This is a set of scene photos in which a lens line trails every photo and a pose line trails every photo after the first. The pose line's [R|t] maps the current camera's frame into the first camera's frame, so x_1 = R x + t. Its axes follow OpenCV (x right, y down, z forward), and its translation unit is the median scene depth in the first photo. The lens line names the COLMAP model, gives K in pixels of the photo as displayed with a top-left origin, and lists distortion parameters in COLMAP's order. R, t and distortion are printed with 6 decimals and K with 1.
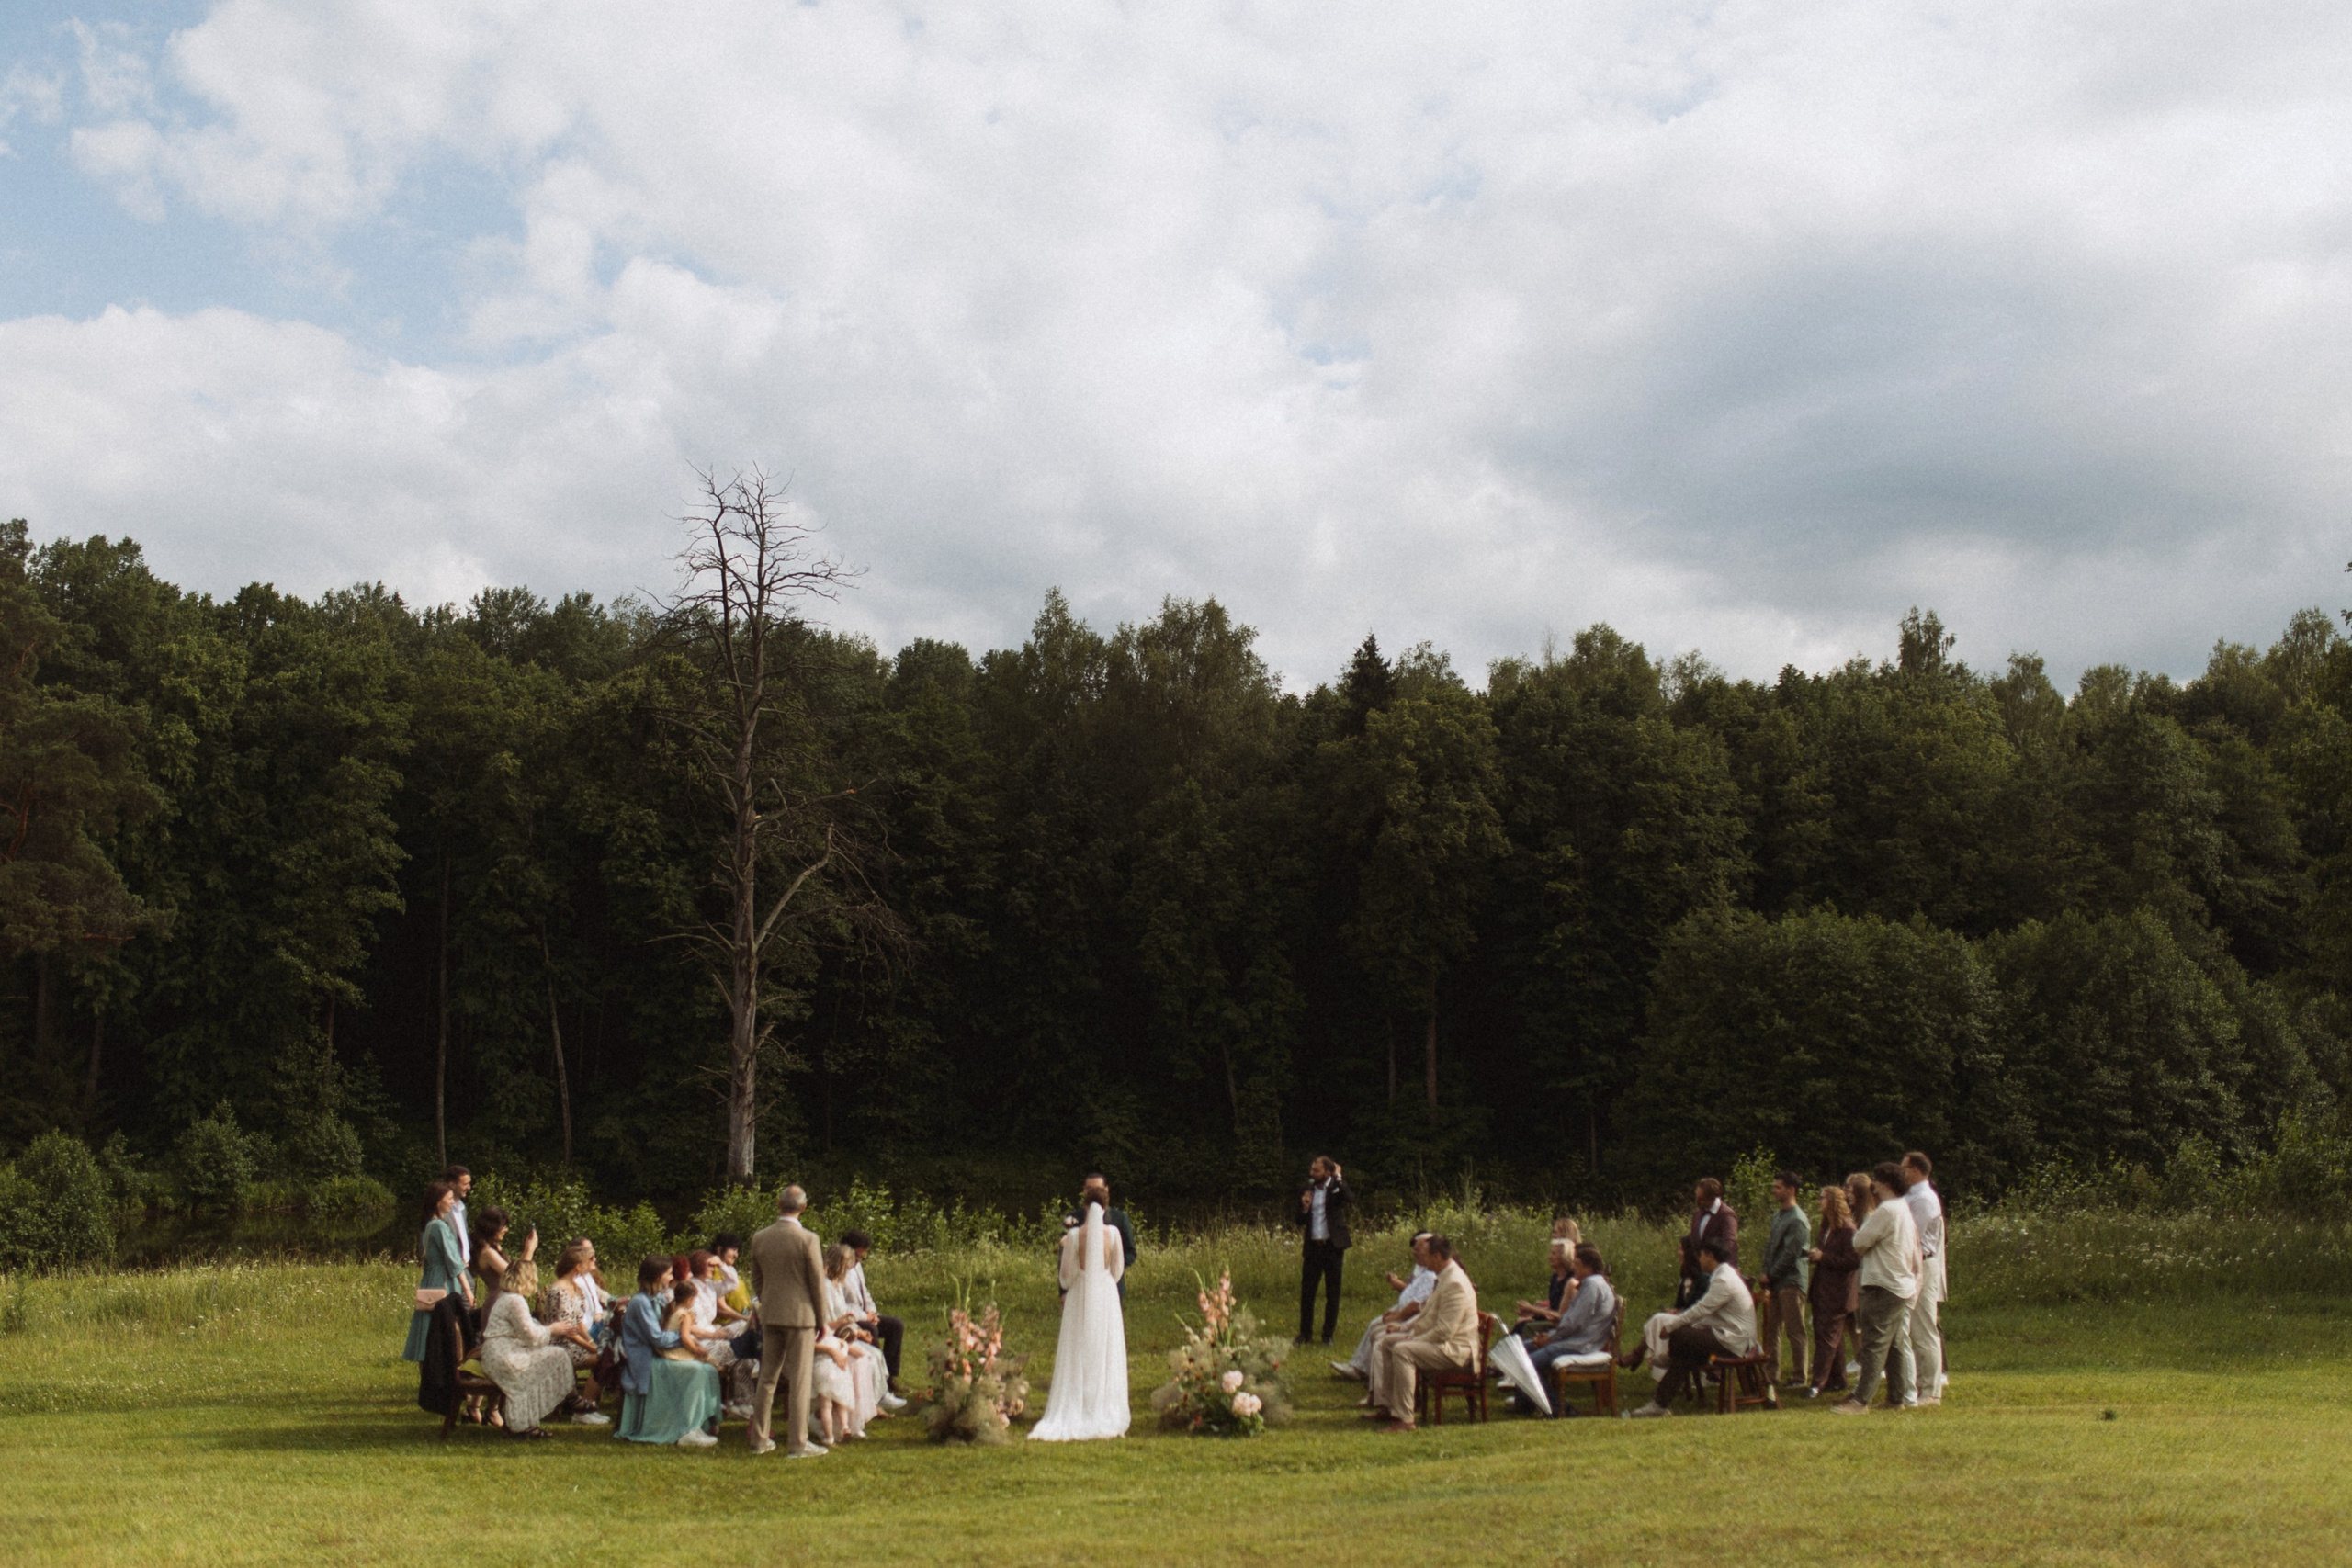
lens RADIAL K [[2212.6, 0, 1176.0], [0, 2212.6, 784.0], [0, 0, 1]] dist [-0.008397, 0.008632]
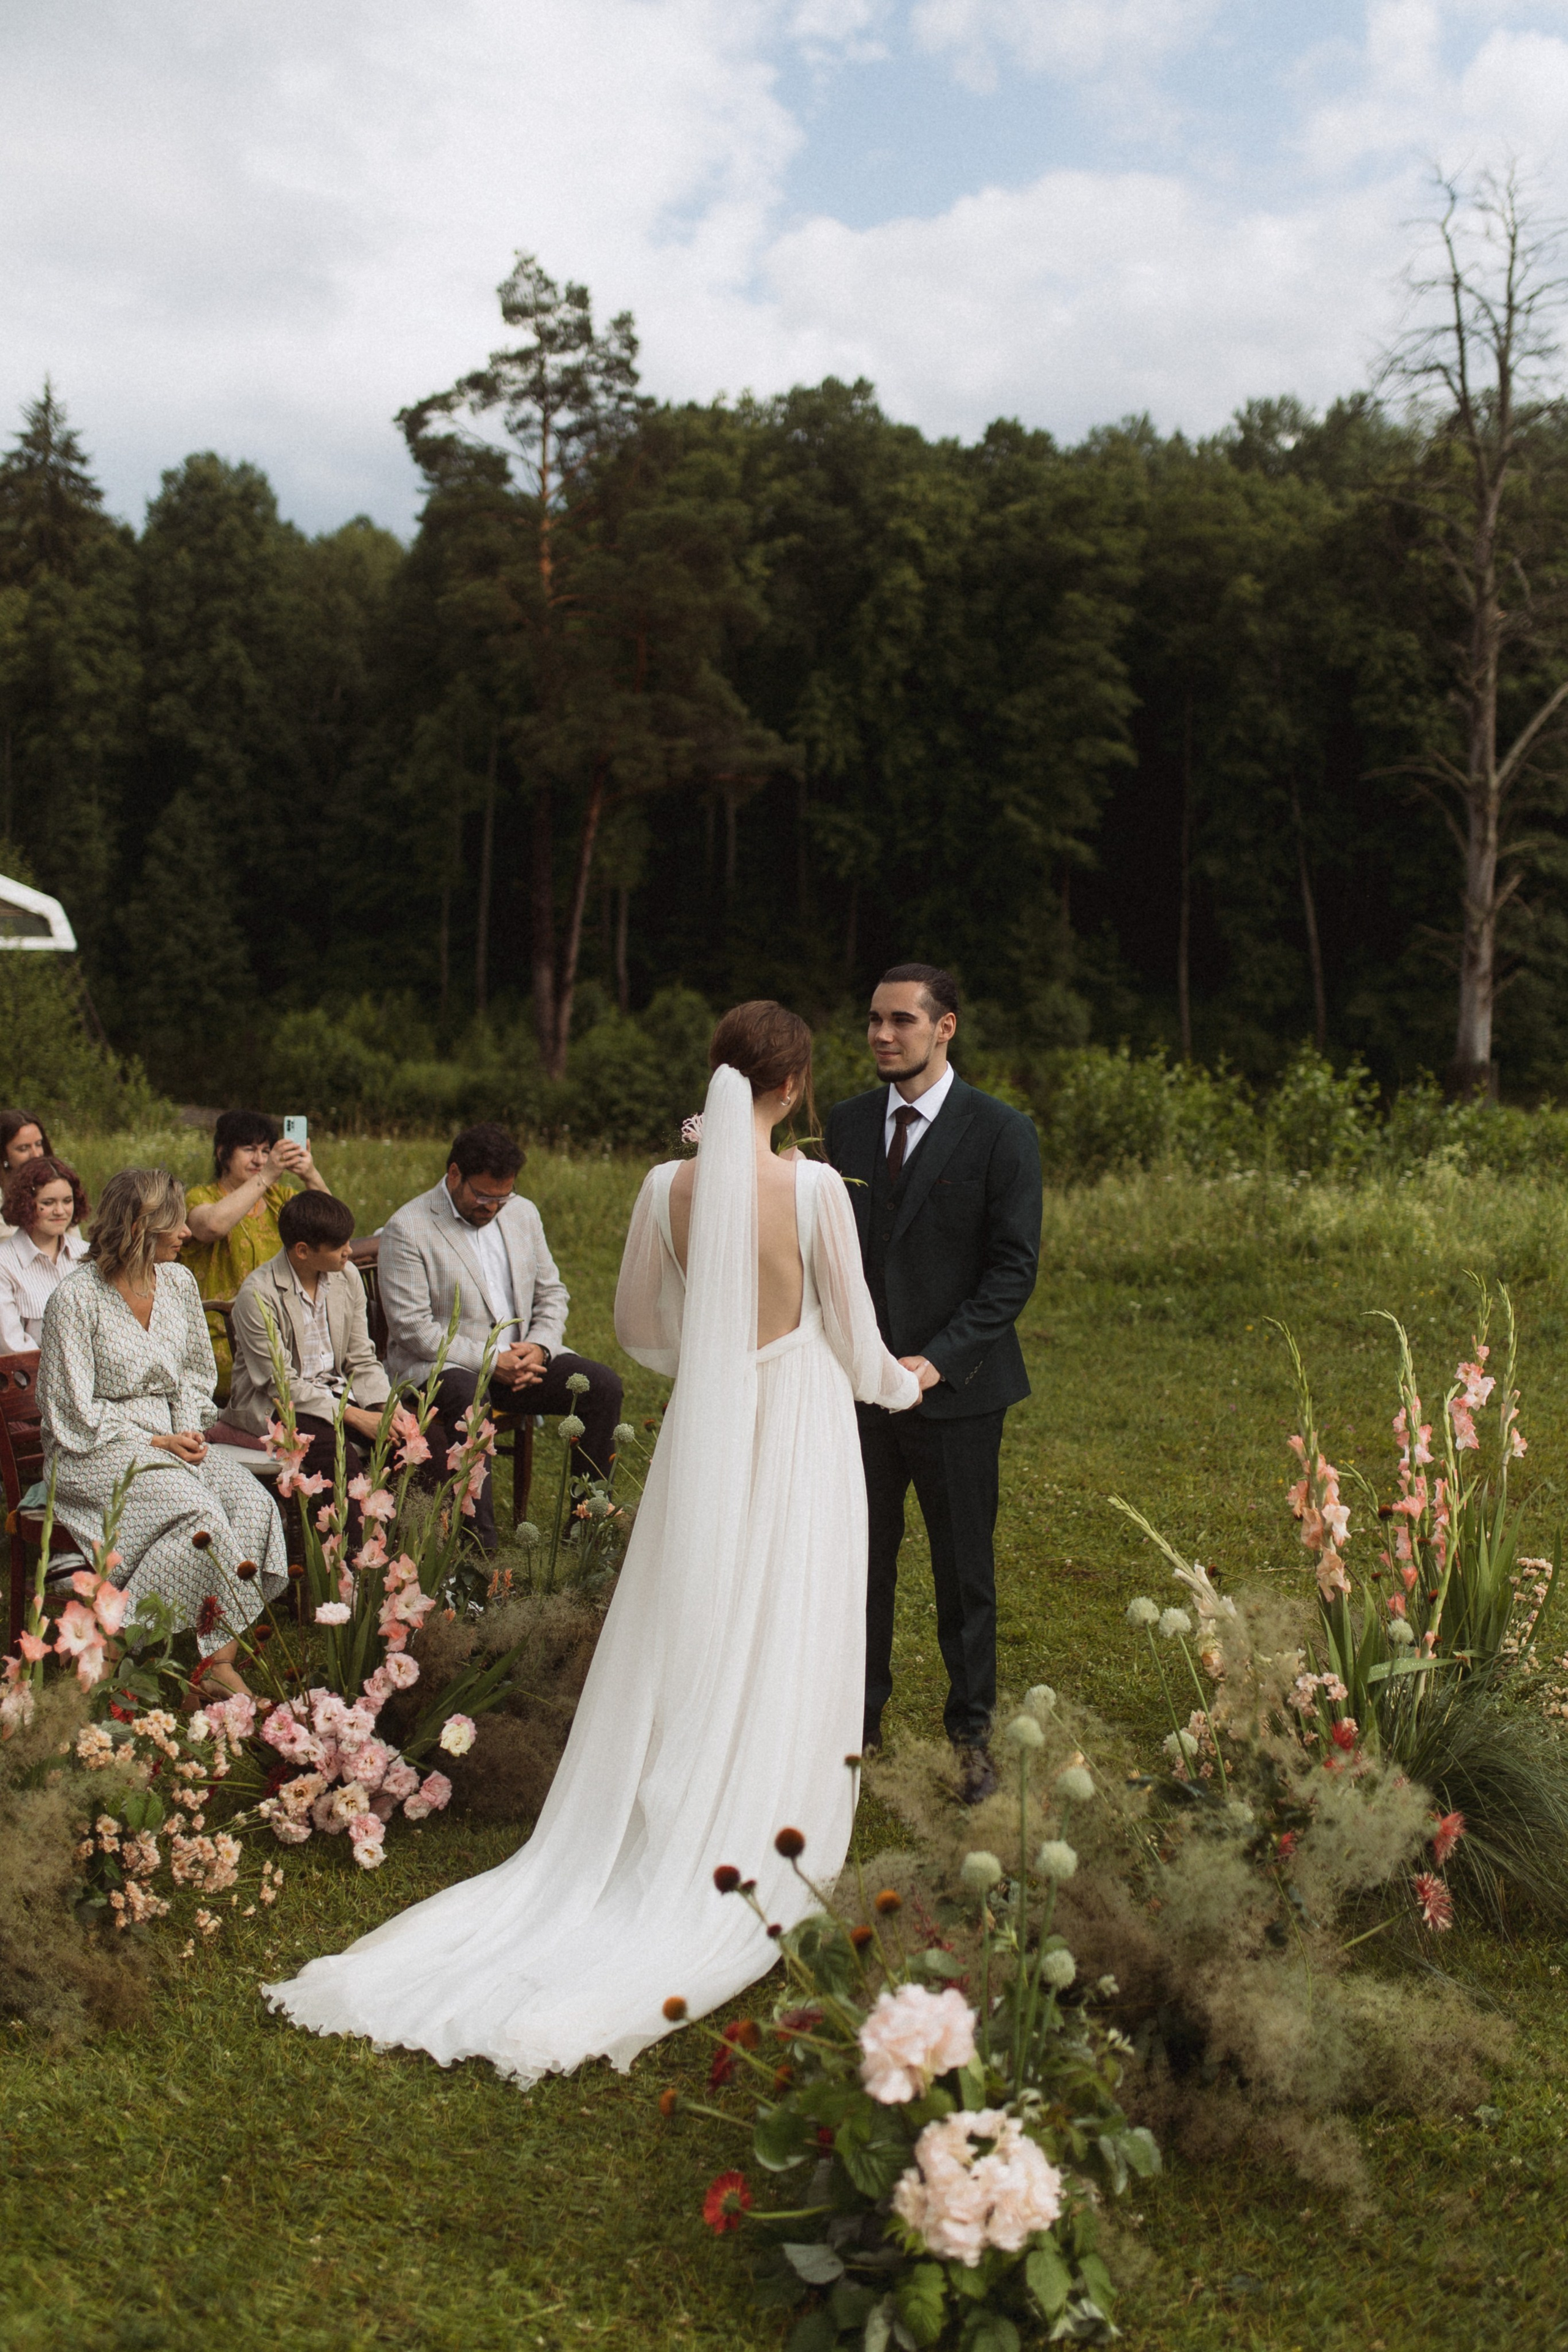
lens RADIAL K [[2212.8, 0, 784.0], [0, 2212.8, 1176.0], [0, 0, 1]] dist [-0.008397, 0.008632]
pose [[0.848715, 0.062299, -0.525169, 0.016989], [0.057025, 0.976467, 0.207993, 0.025927], [0.525768, -0.206475, 0.825189, 0.137615]]
